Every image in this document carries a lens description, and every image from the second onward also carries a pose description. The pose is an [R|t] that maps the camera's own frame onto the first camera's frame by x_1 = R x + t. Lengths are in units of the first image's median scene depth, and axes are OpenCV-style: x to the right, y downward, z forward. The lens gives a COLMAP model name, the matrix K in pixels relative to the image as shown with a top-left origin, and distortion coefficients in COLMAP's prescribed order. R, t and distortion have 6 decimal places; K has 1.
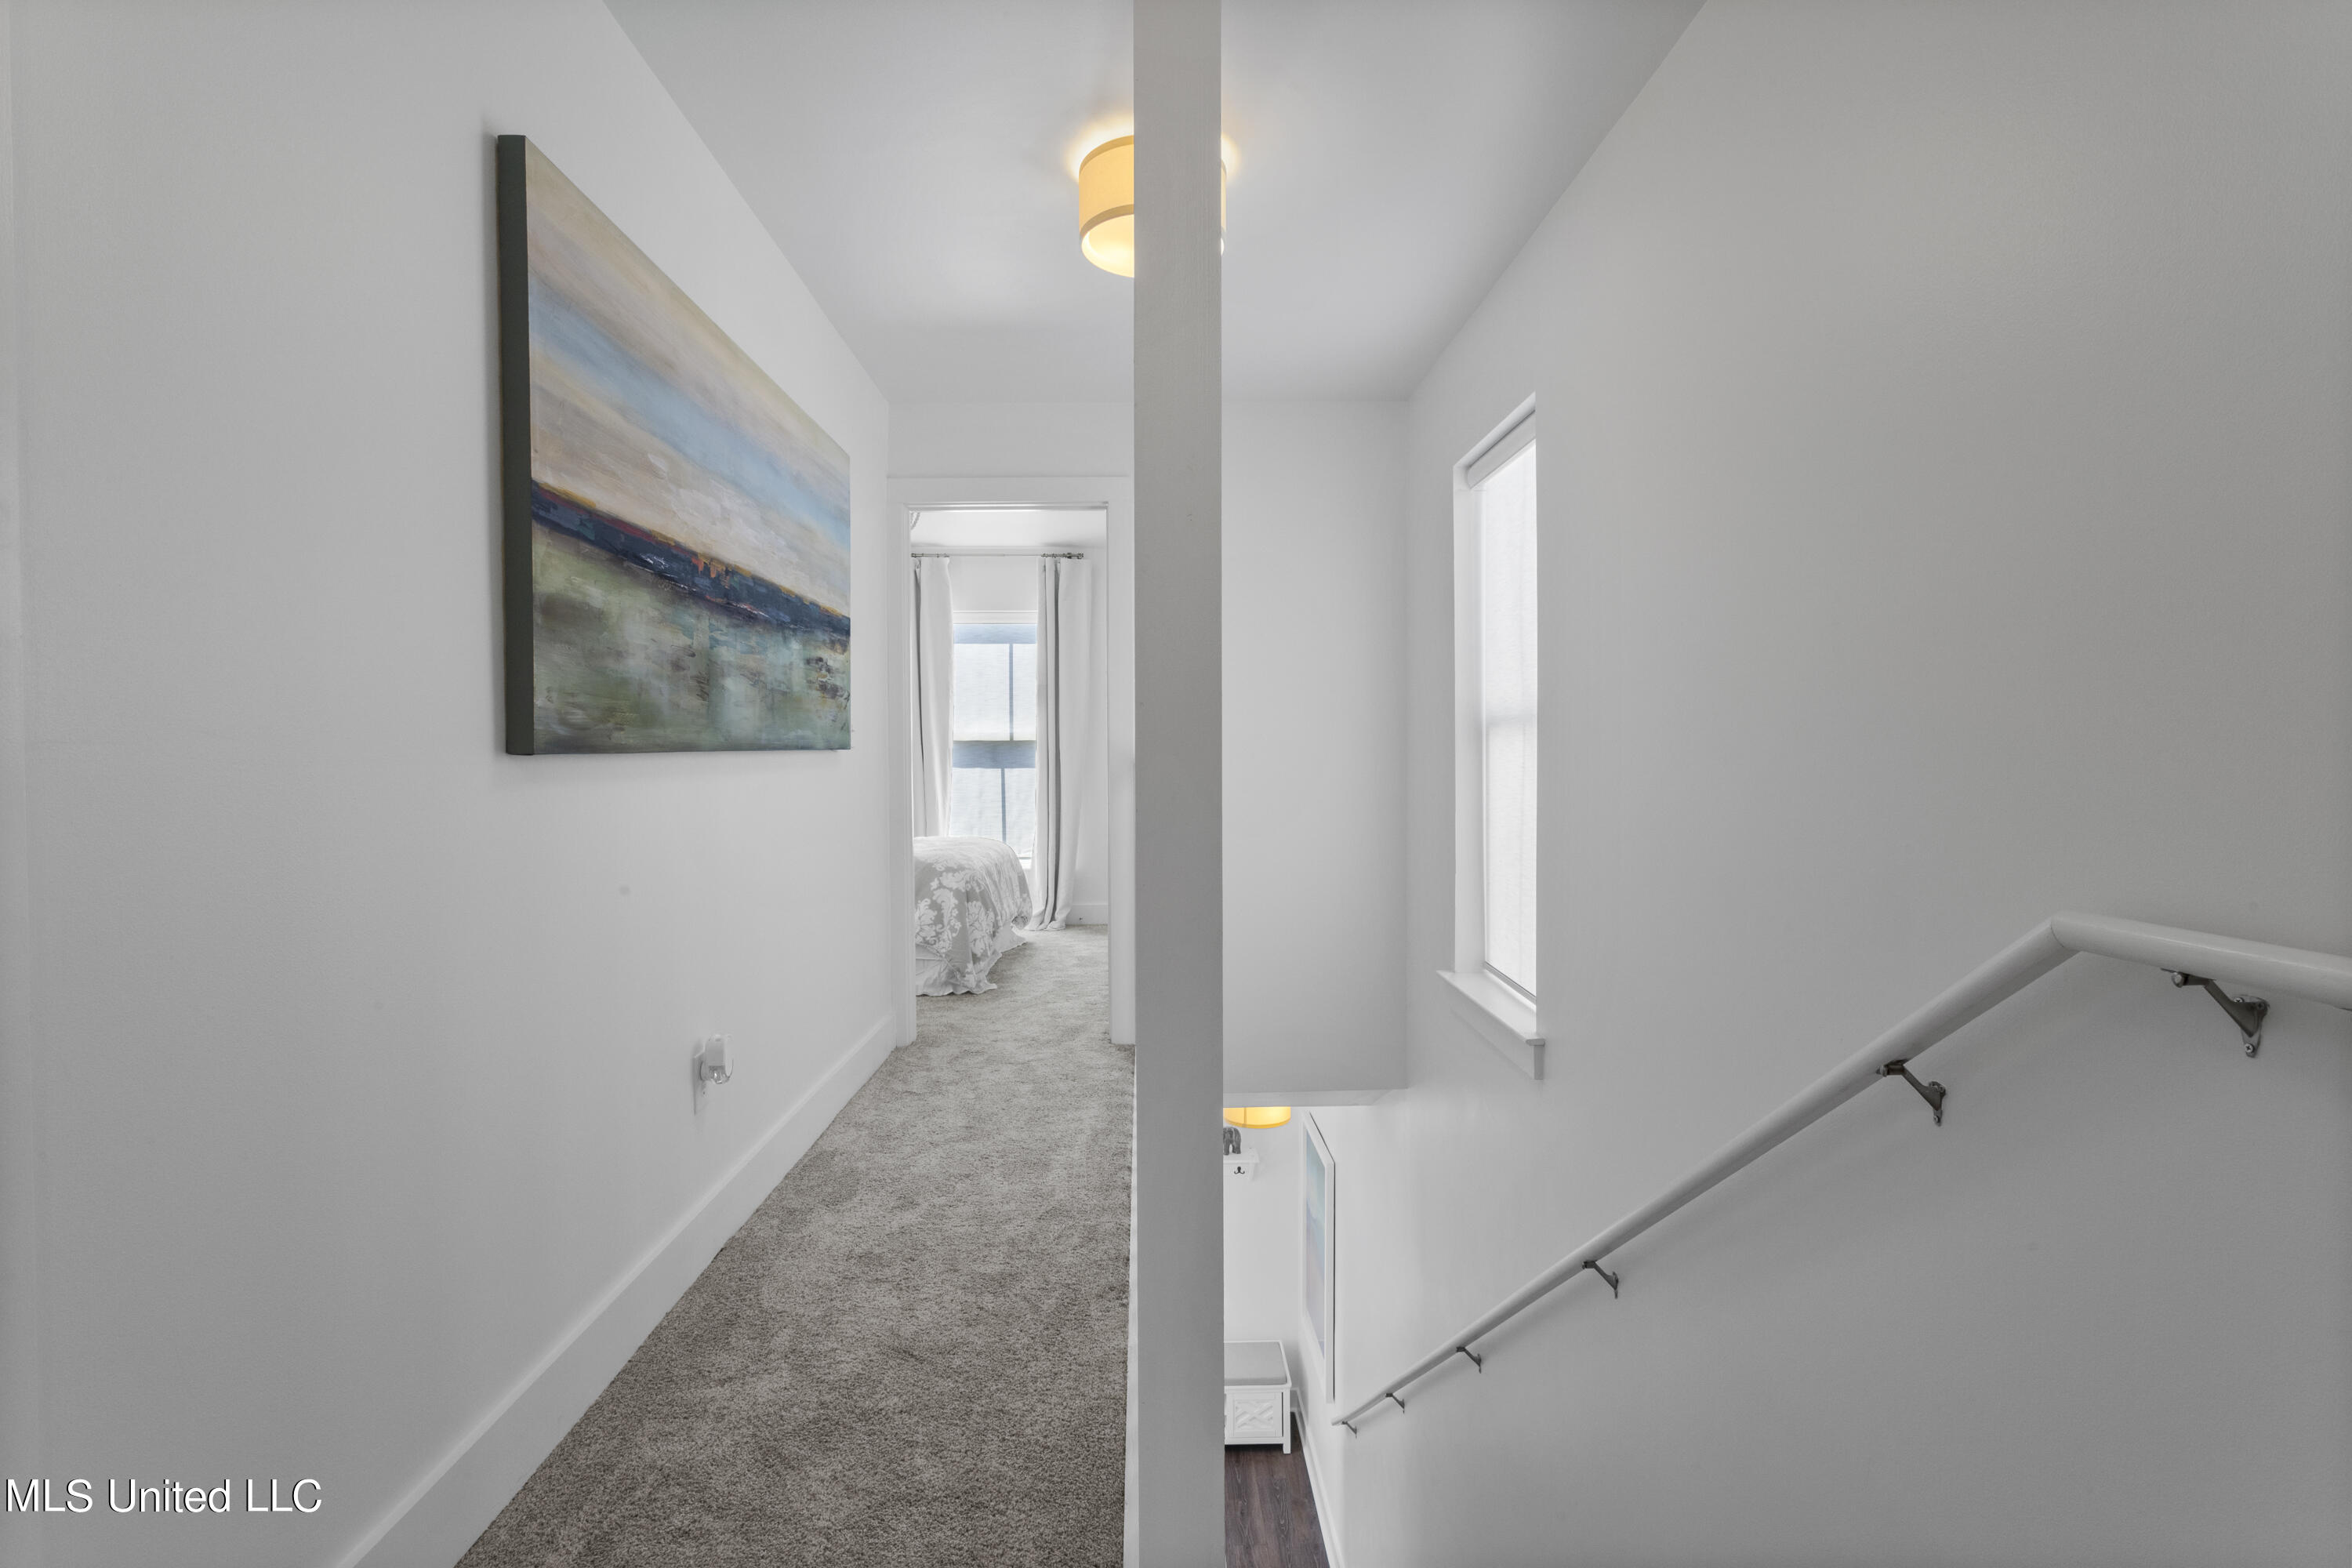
lens RADIAL K [[1127.2, 0, 1182.6], [0, 1127.2, 783.7], [0, 0, 1]] dist [0.008737, 0.000075]
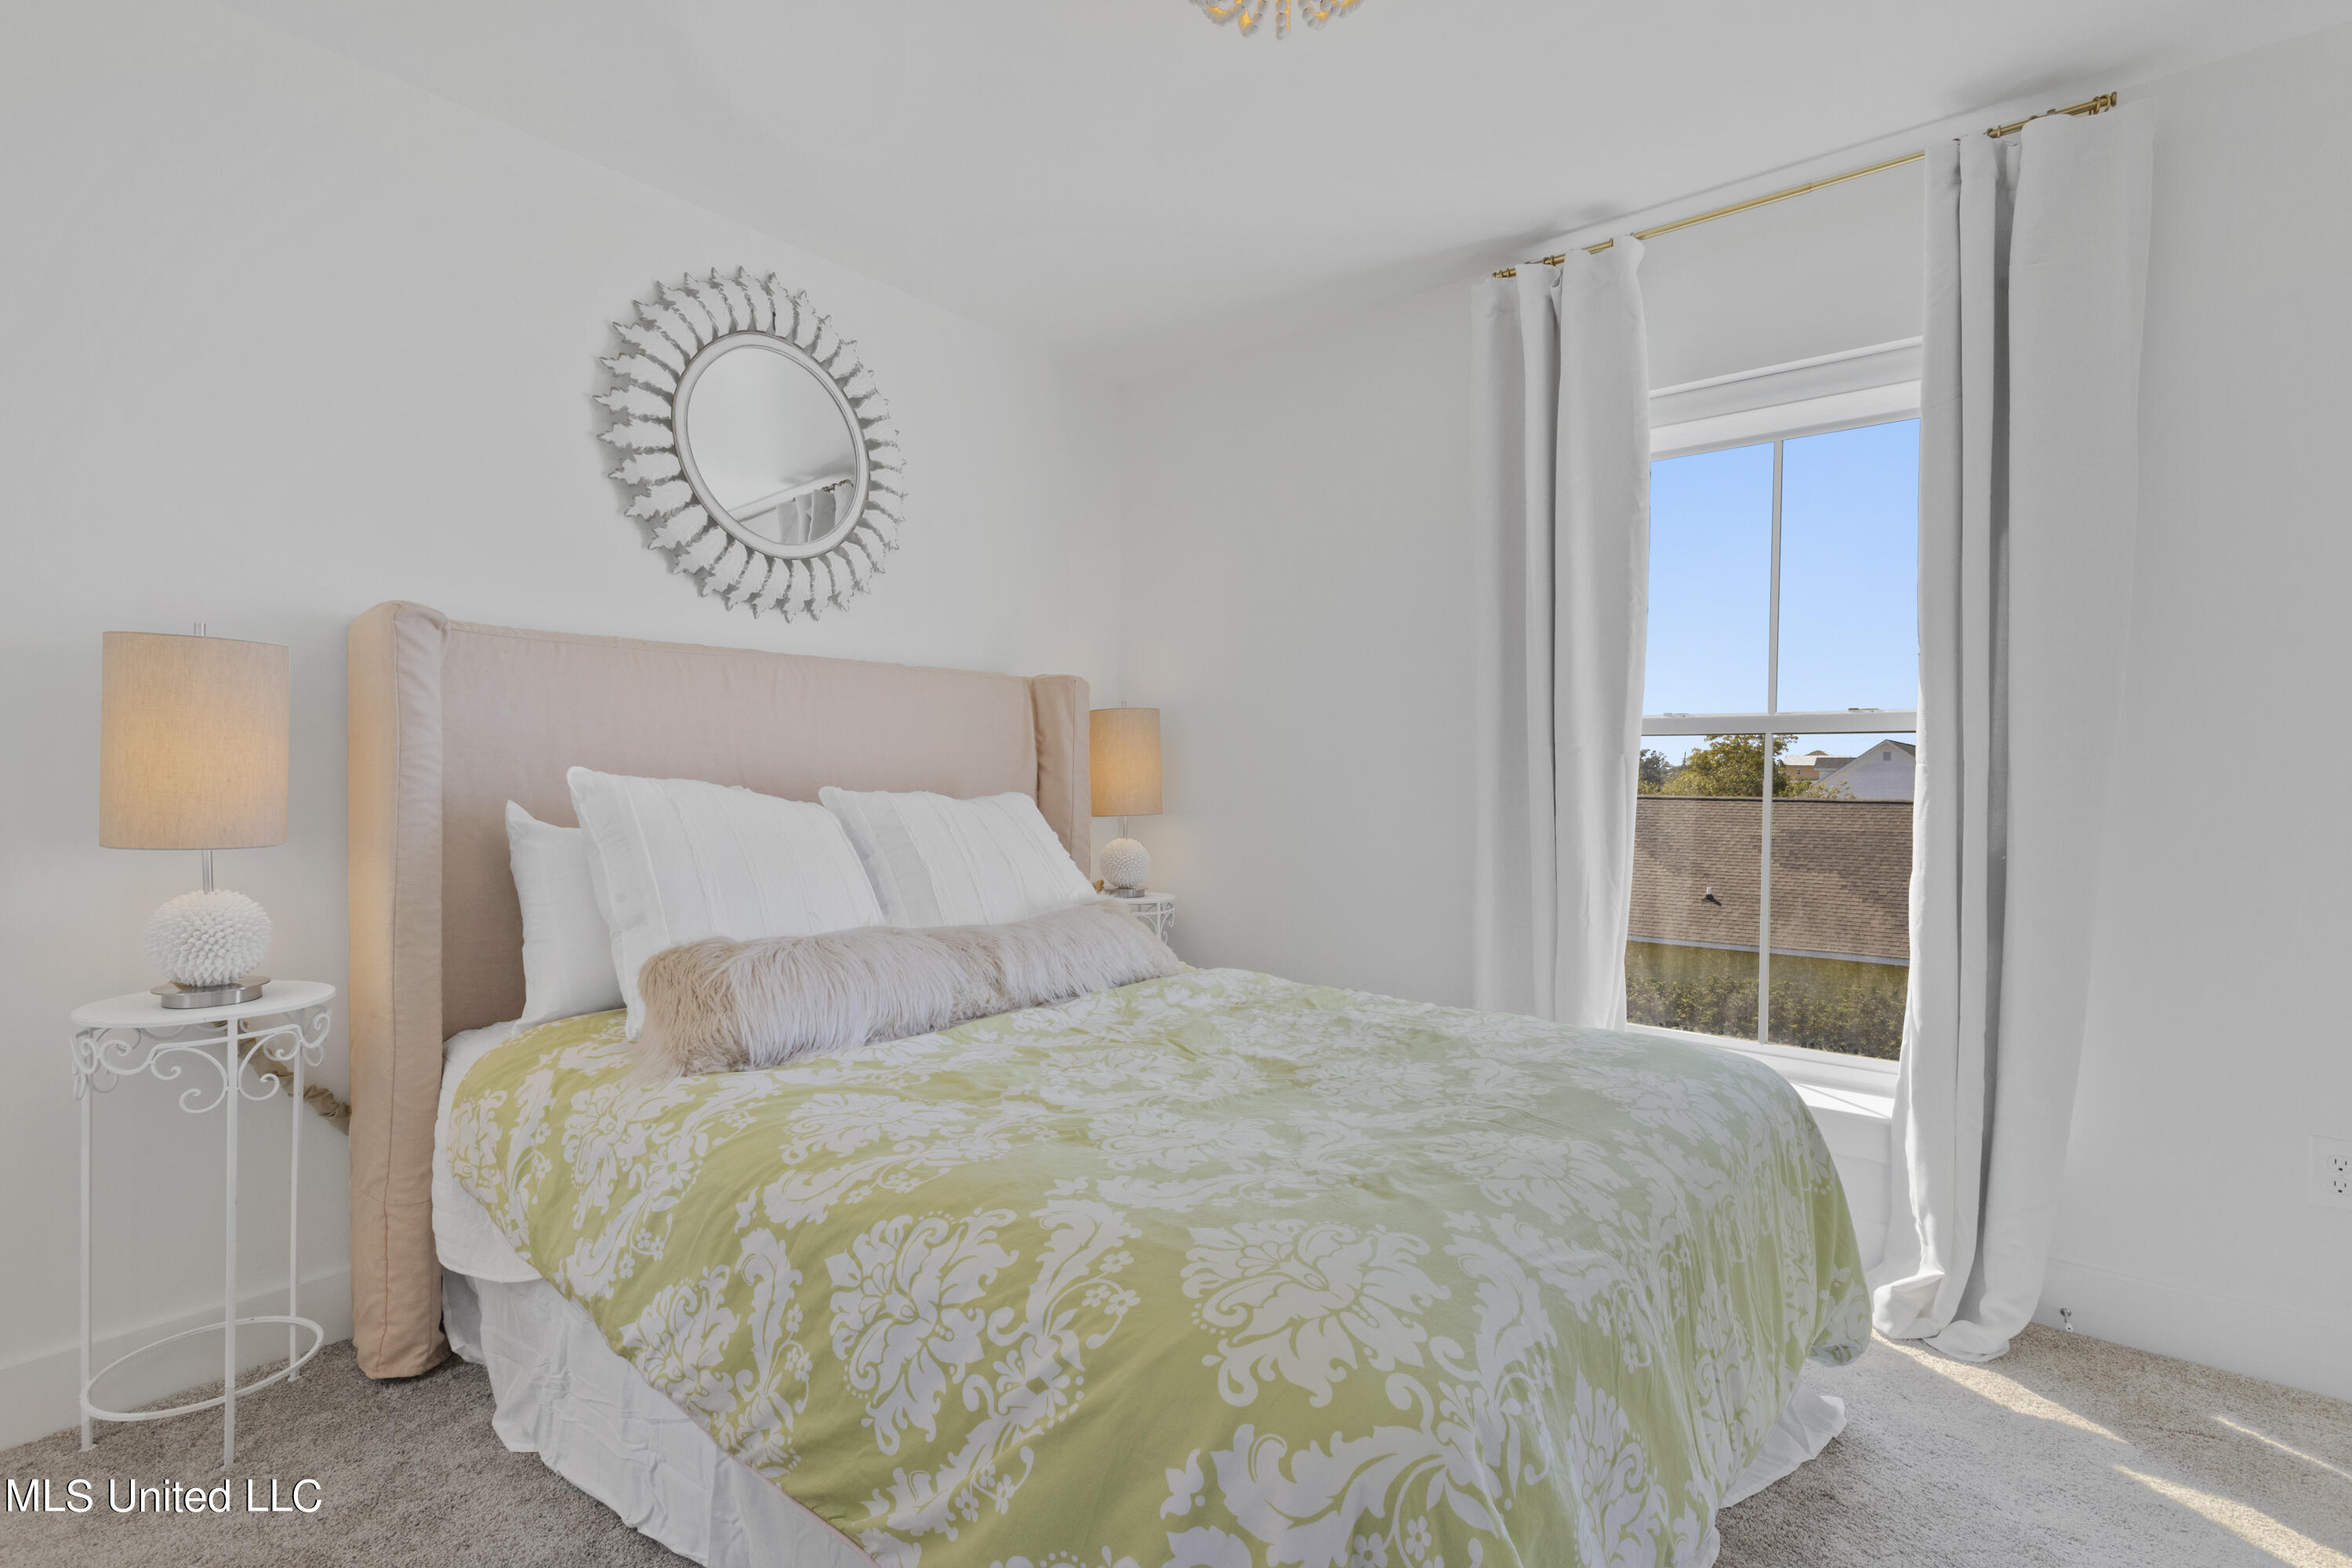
lens RADIAL K [[1127.2, 0, 1182.6], [0, 1127.2, 783.7], [0, 0, 1]] dist [0.008737, 0.000075]
pose [[0.756956, 0.017164, -0.653240, -0.177273], [-0.025094, 0.999681, -0.002812, -0.034244], [0.652983, 0.018522, 0.757146, 1.444315]]
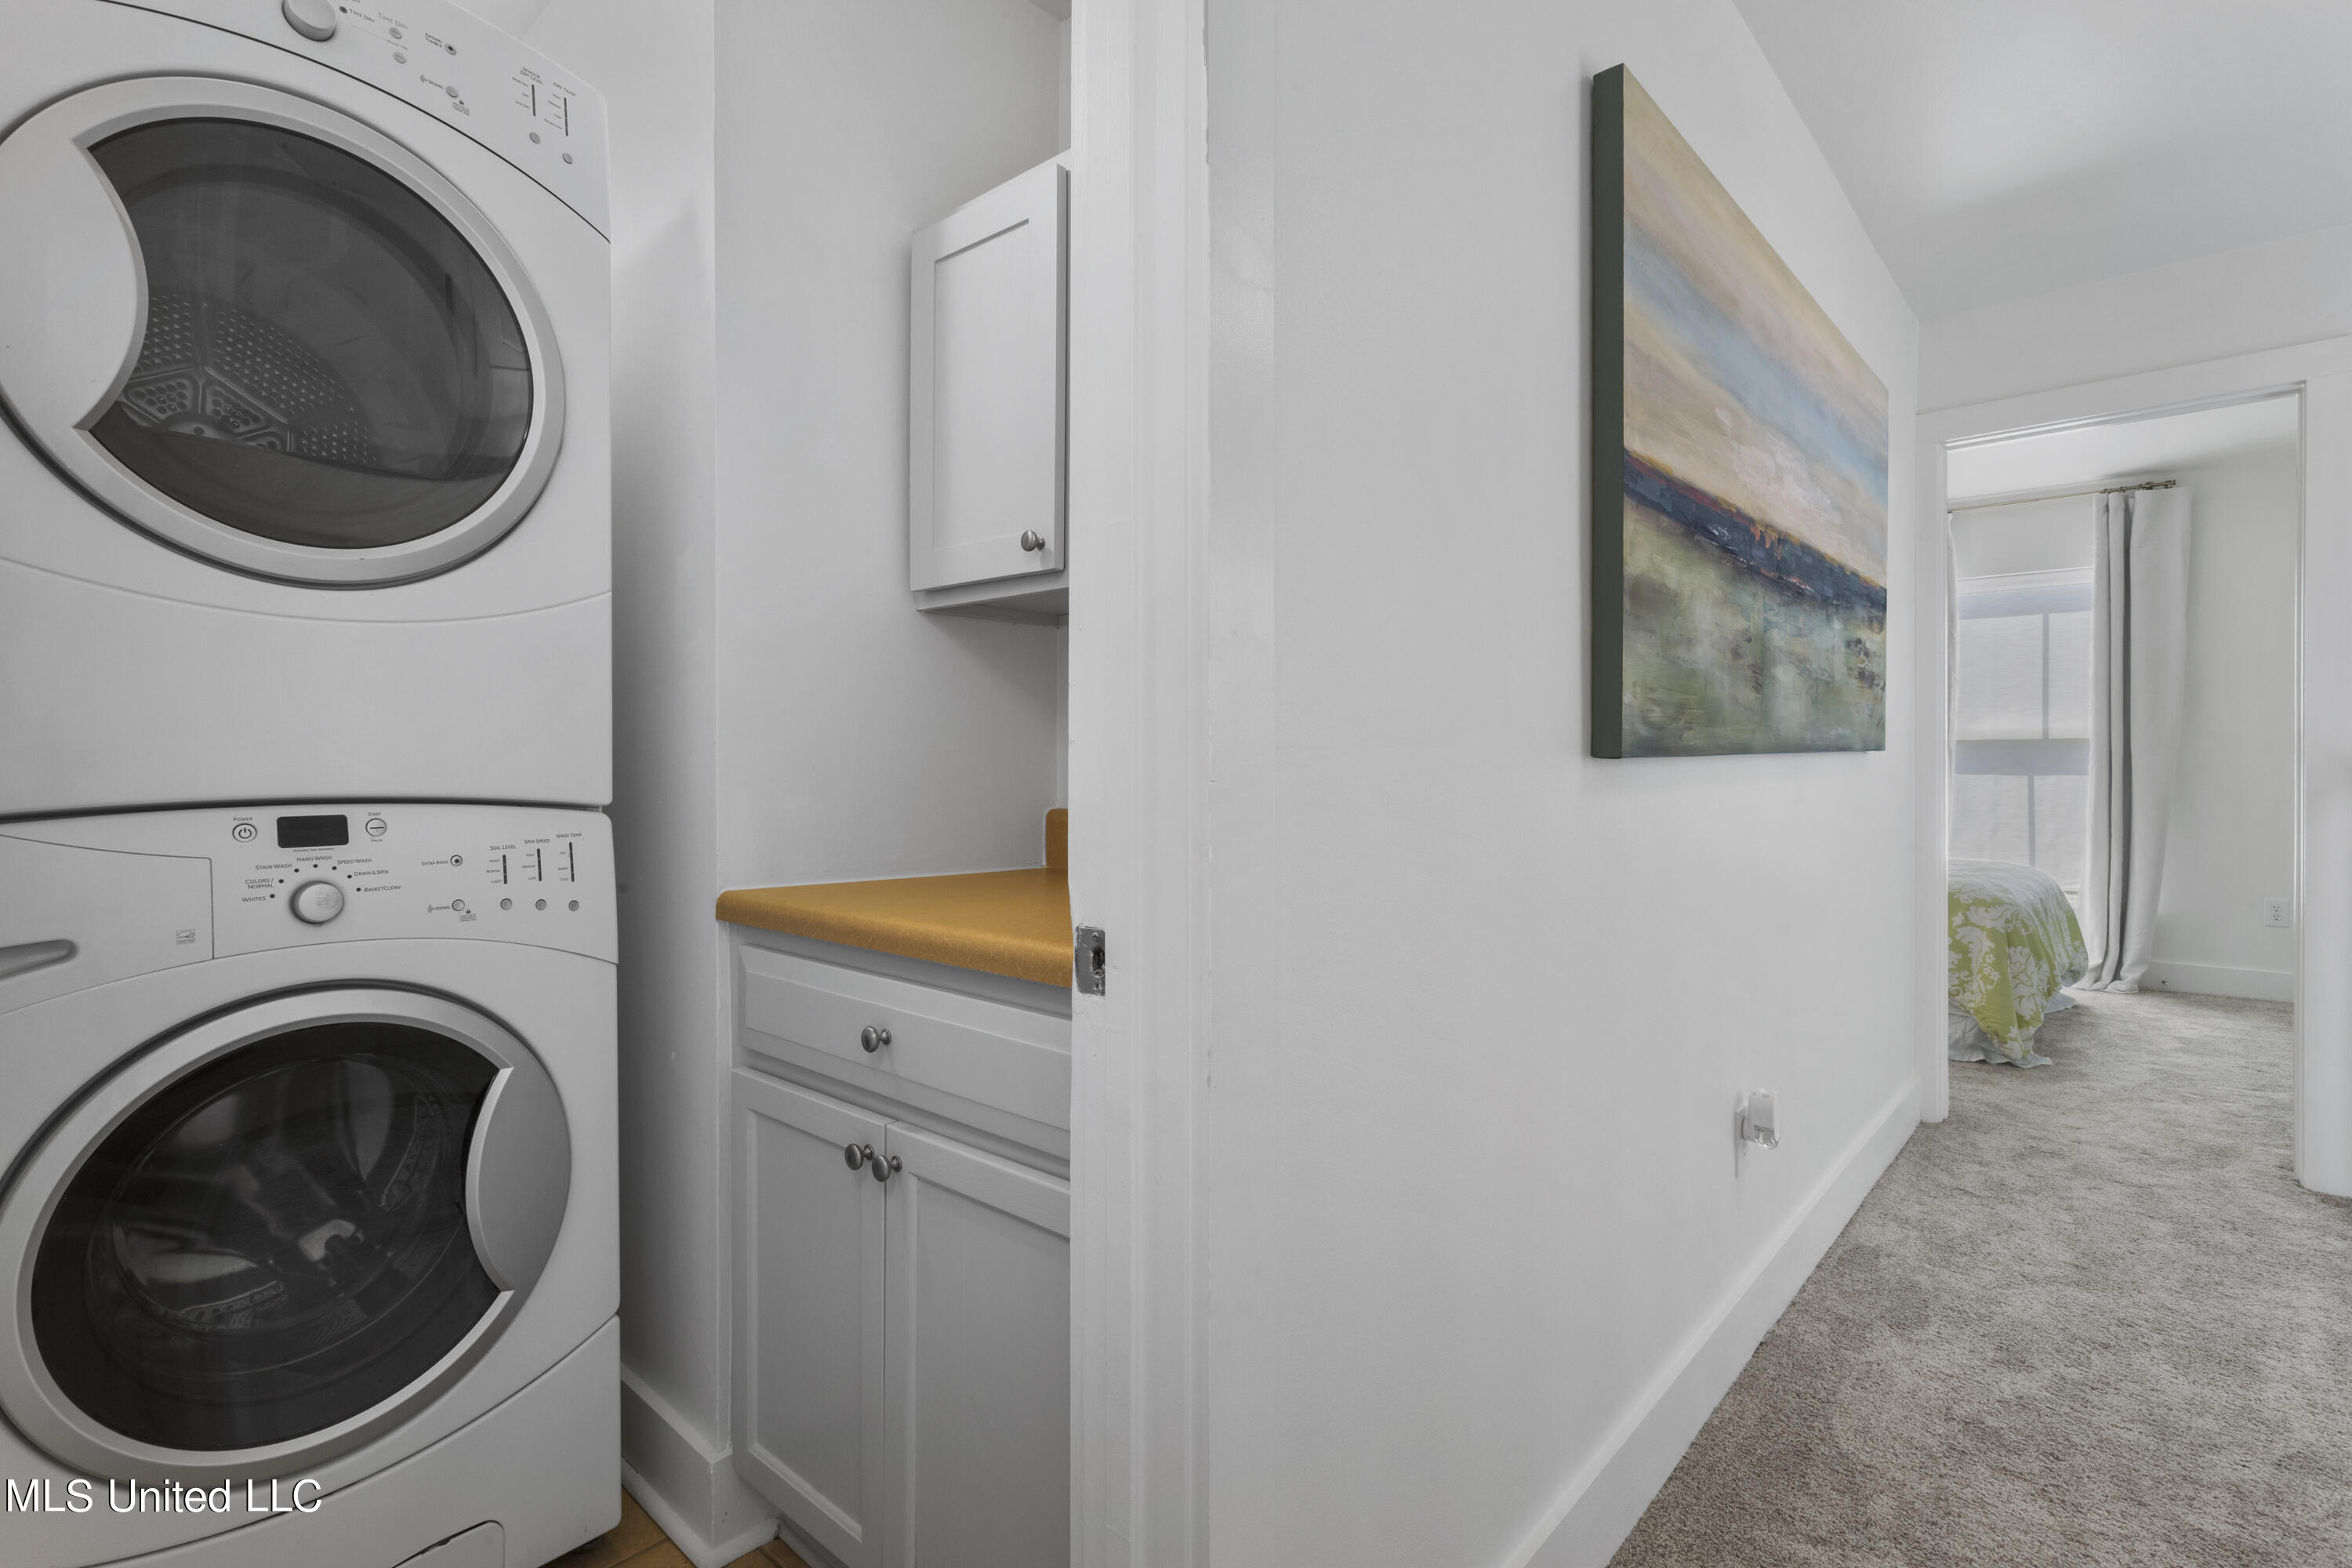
lens RADIAL K [[1127.2, 0, 1182.6], [0, 1127.2, 783.7], [0, 0, 1]] dist [0.008737, 0.000075]
pose [[0.733288, 0.015818, -0.679735, -0.133727], [-0.016941, 0.999844, 0.004991, -0.002484], [0.679708, 0.007856, 0.733441, 0.070366]]
